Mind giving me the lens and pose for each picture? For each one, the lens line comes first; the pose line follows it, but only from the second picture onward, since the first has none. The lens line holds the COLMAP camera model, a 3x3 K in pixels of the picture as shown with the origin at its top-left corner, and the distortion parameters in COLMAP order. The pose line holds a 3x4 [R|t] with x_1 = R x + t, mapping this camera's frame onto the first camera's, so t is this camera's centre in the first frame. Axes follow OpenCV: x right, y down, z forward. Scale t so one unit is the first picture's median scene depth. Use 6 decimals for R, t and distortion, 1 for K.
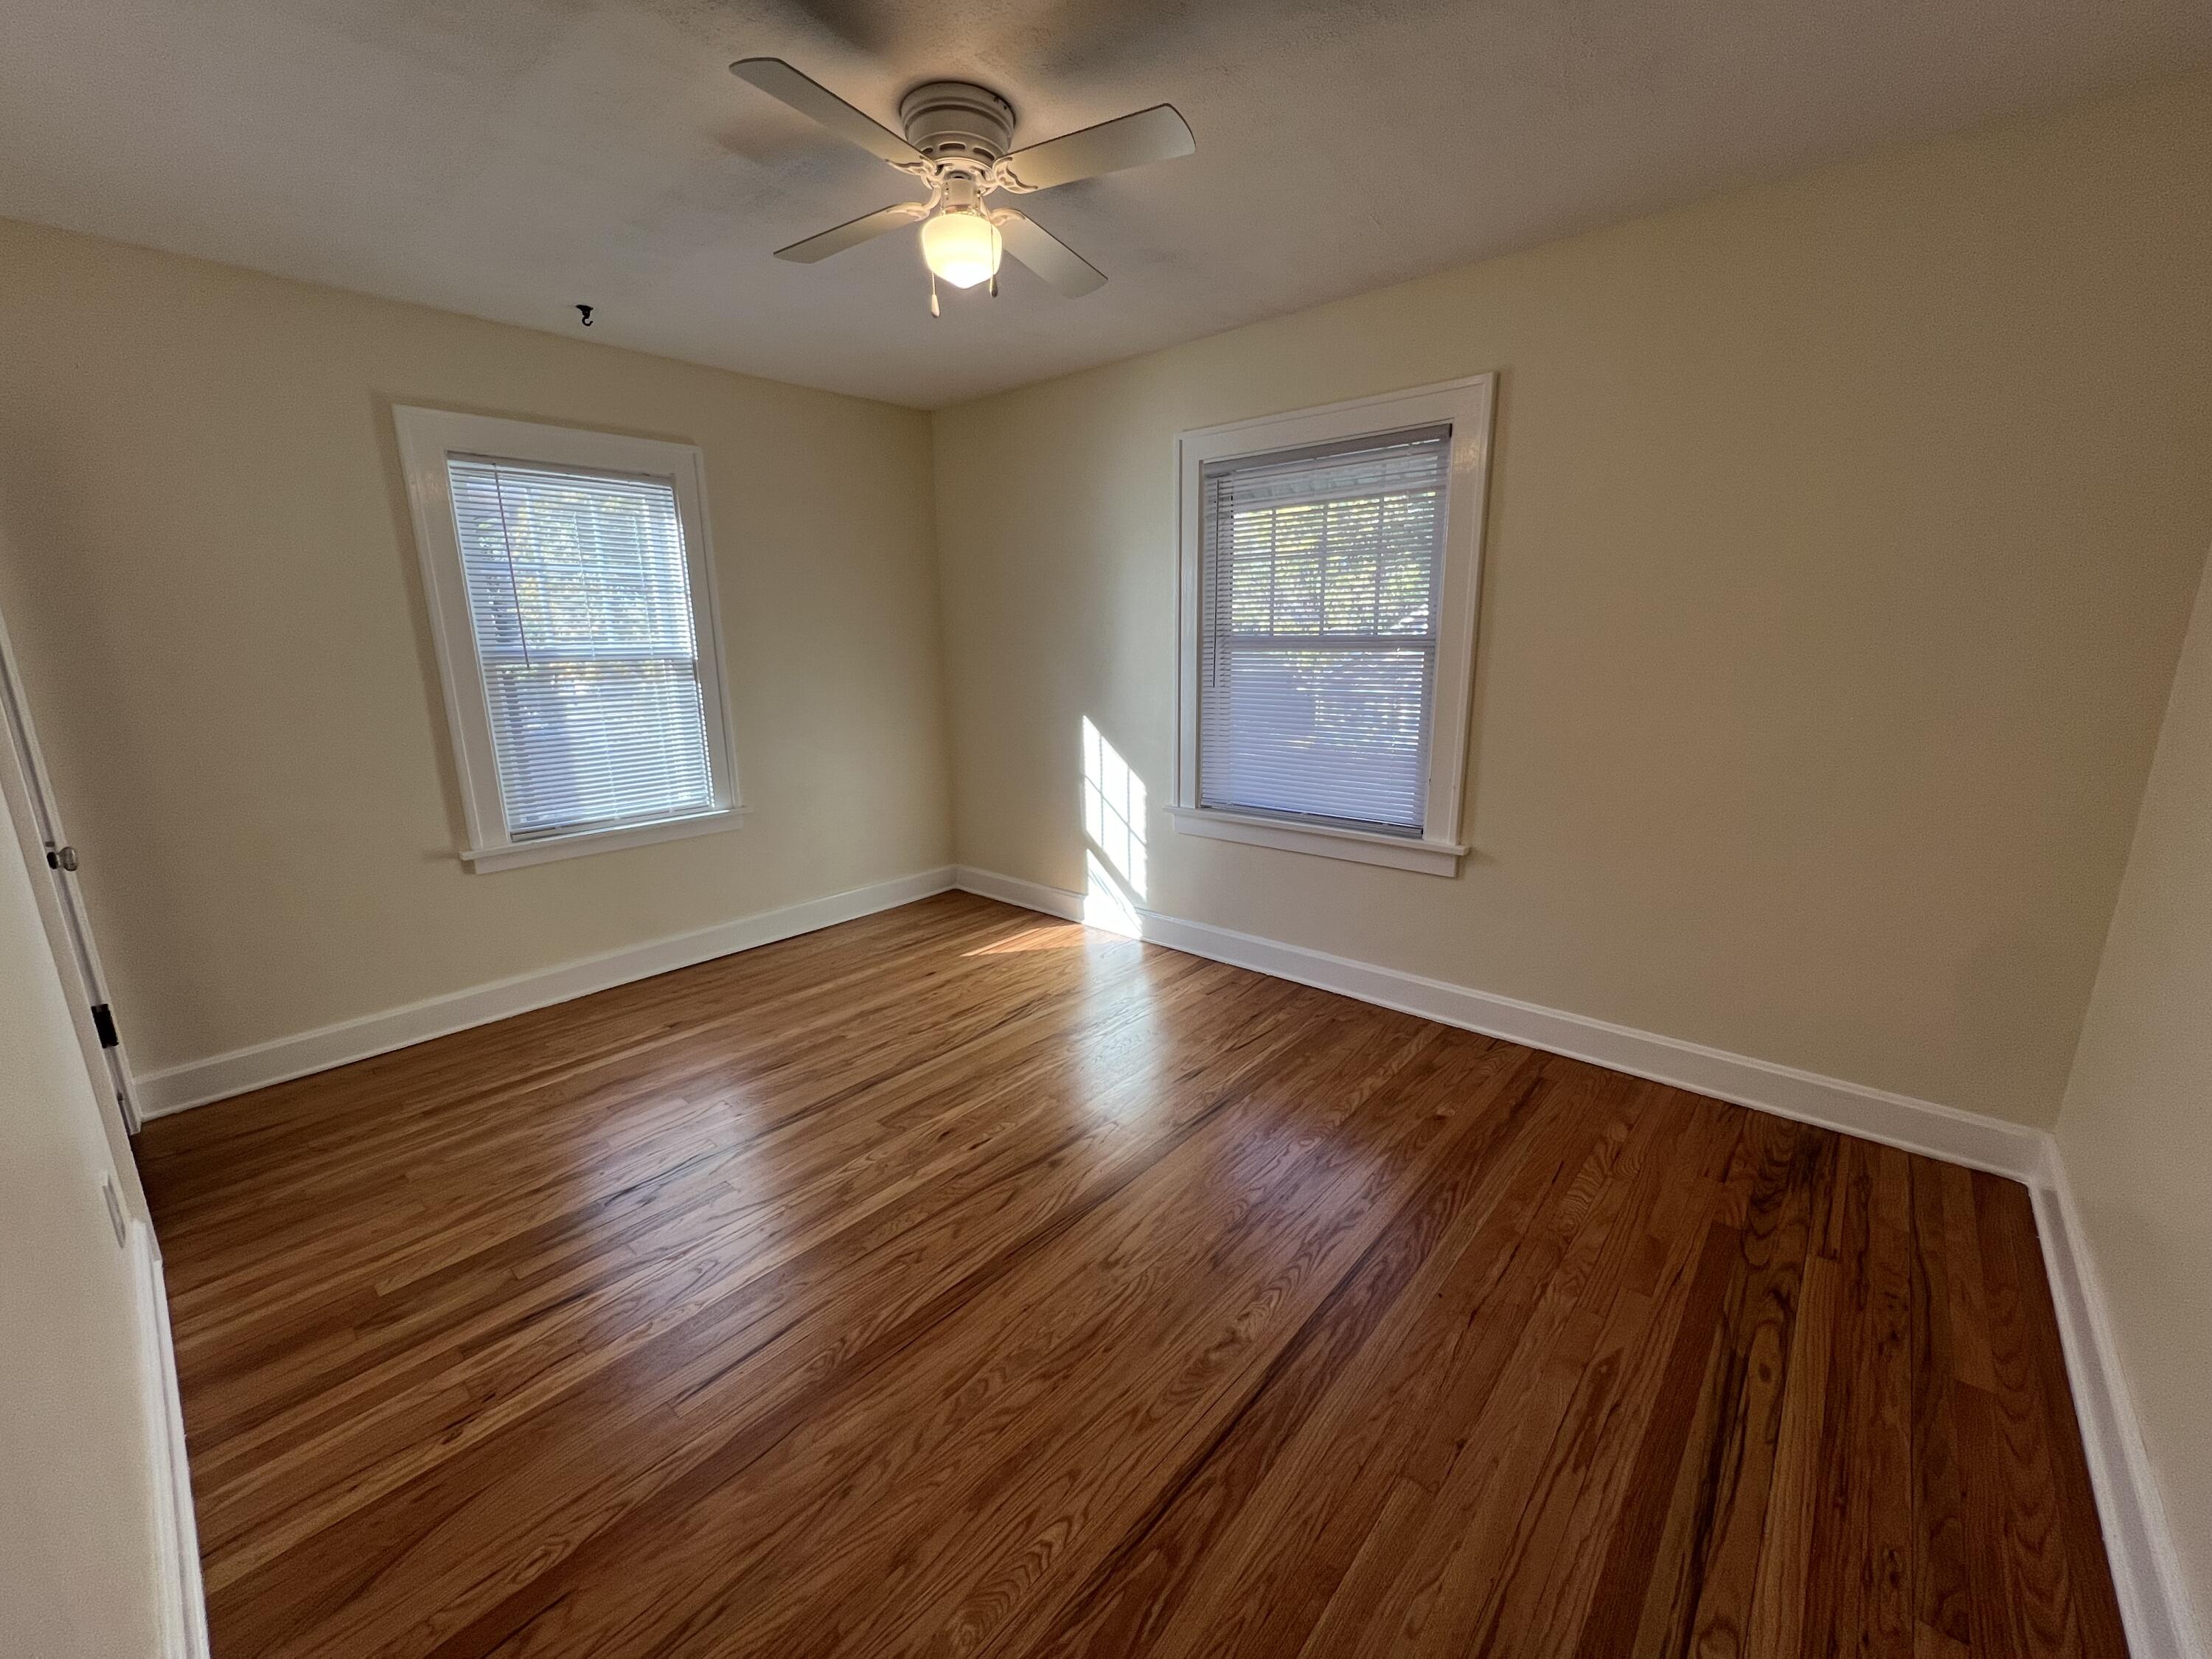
lens RADIAL K [[880.9, 0, 1107.3], [0, 880.9, 834.2], [0, 0, 1]] dist [0.000127, -0.000445]
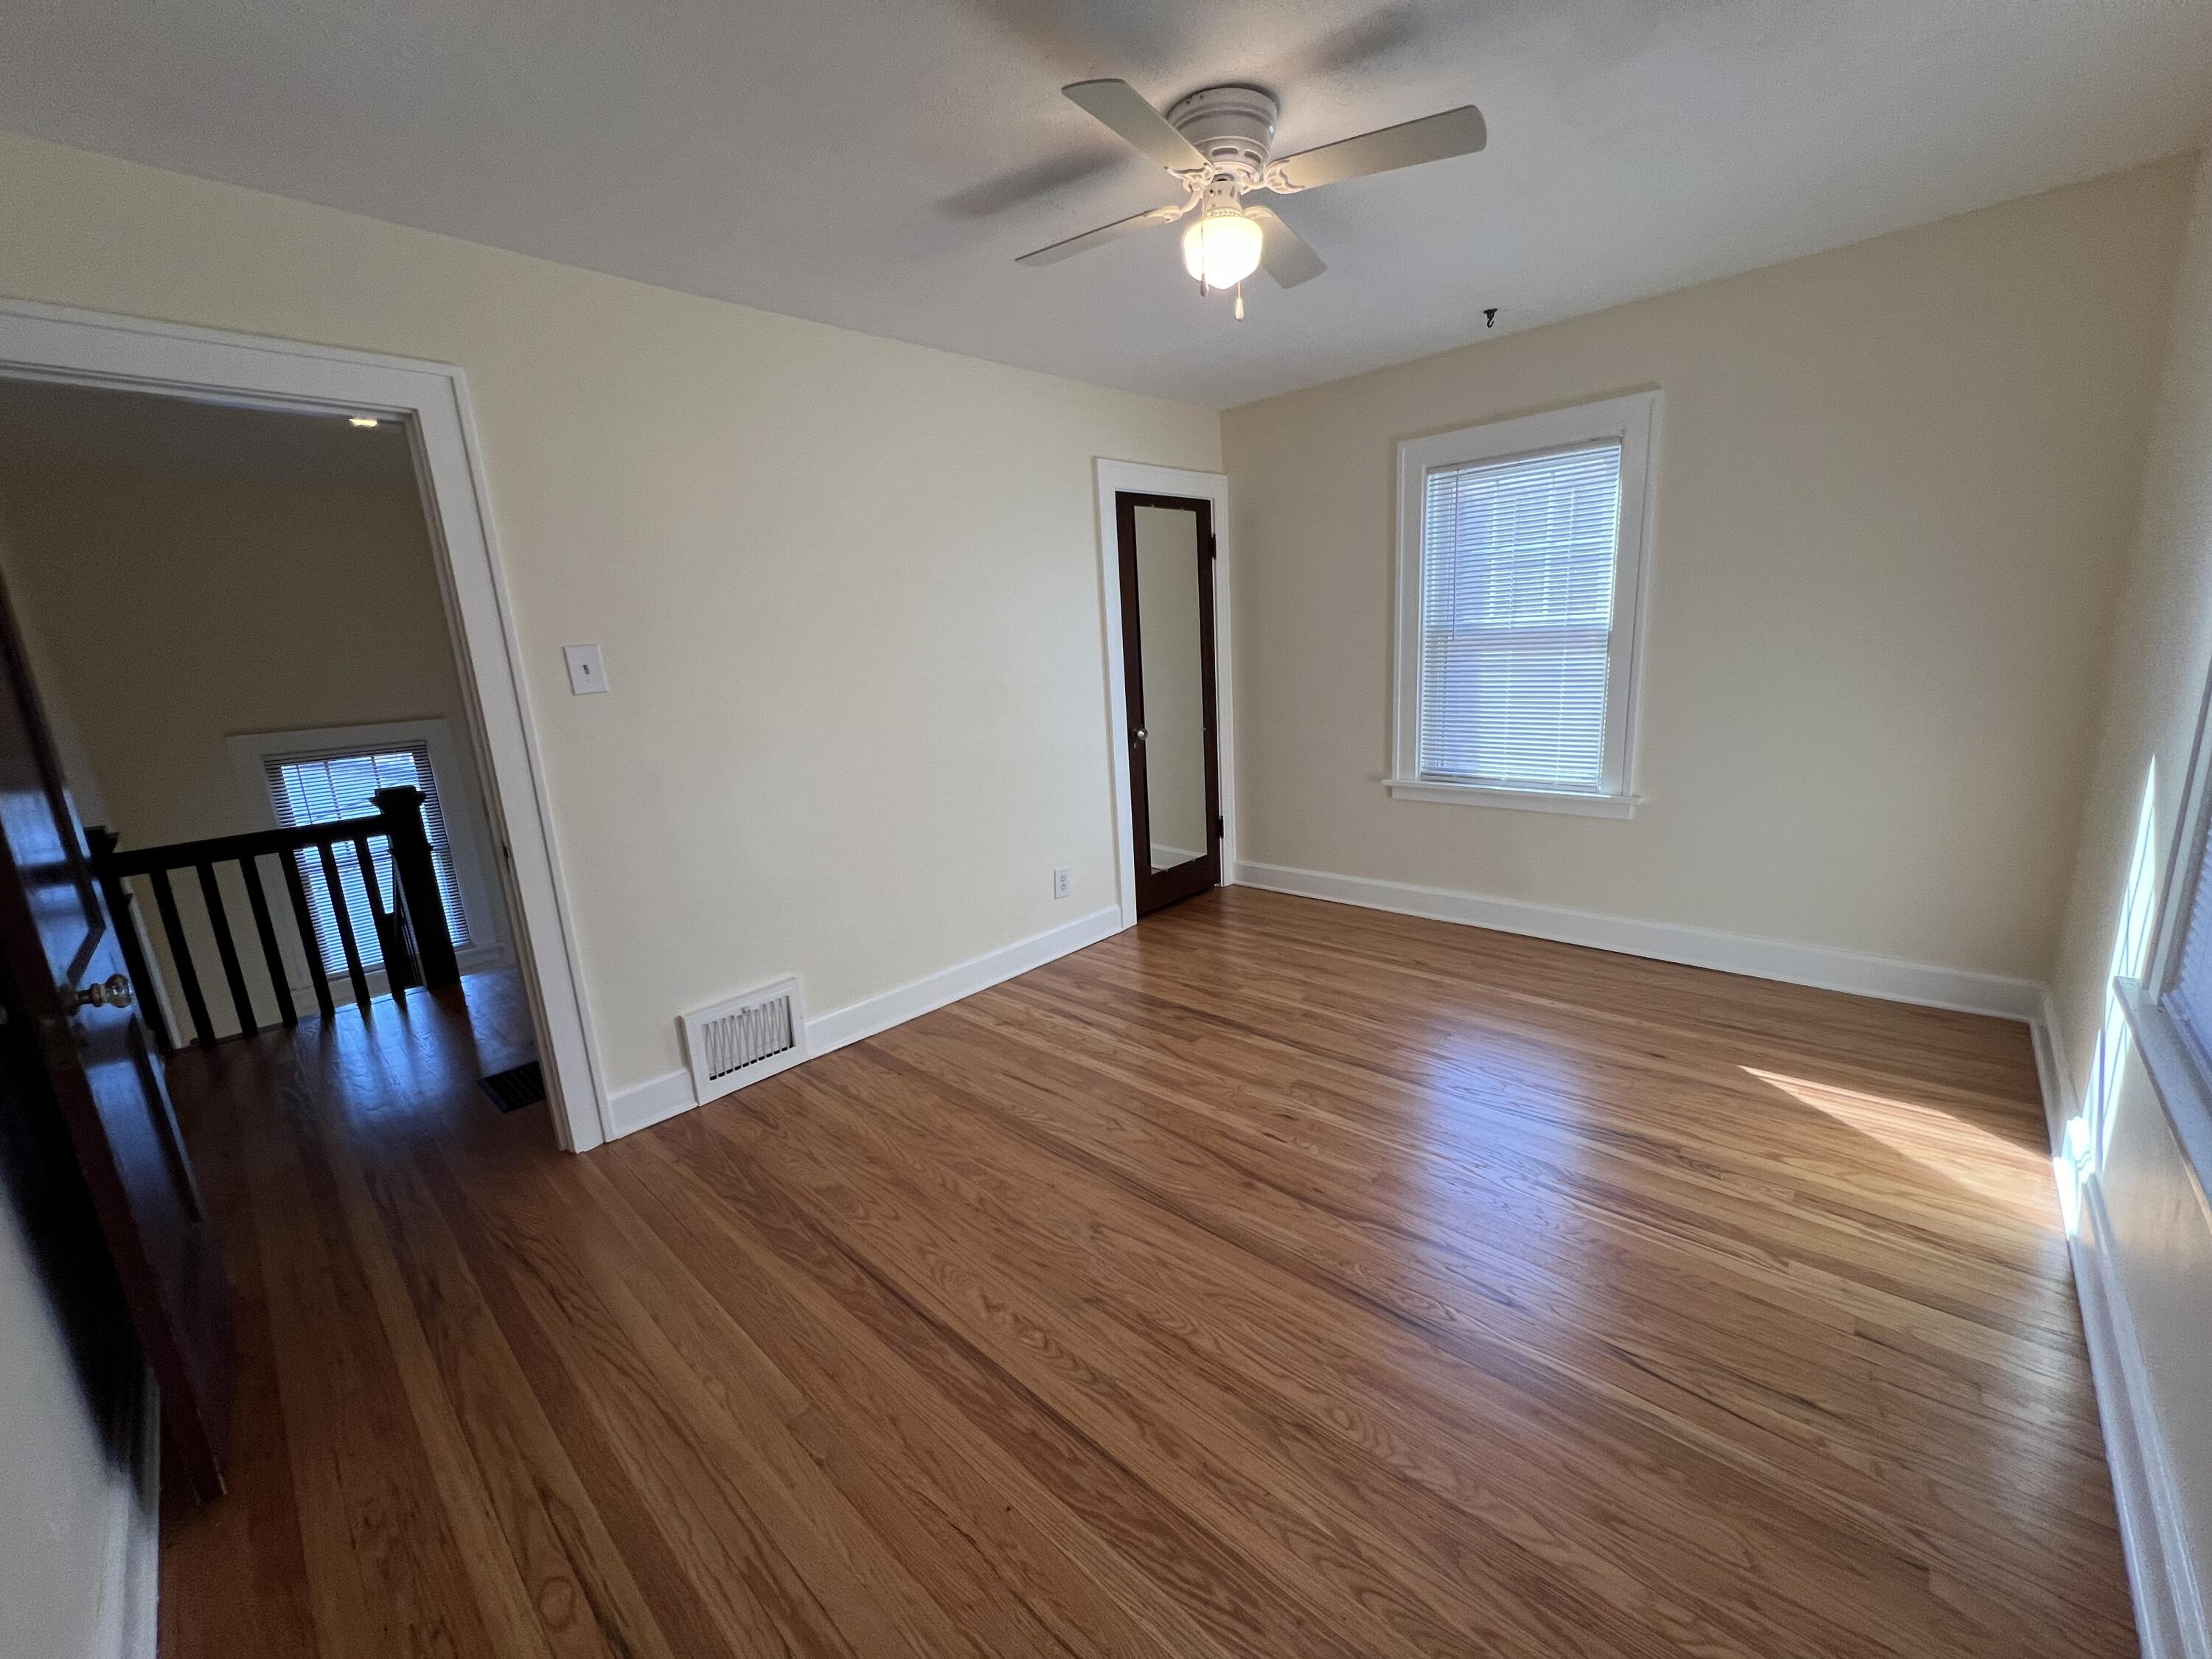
lens RADIAL K [[880.9, 0, 1107.3], [0, 880.9, 834.2], [0, 0, 1]] dist [0.000127, -0.000445]
pose [[-0.033744, 0.234134, -0.971618, 0.713412], [-0.167531, 0.957091, 0.236452, -0.173103], [0.985289, 0.170755, 0.006929, 0.708622]]
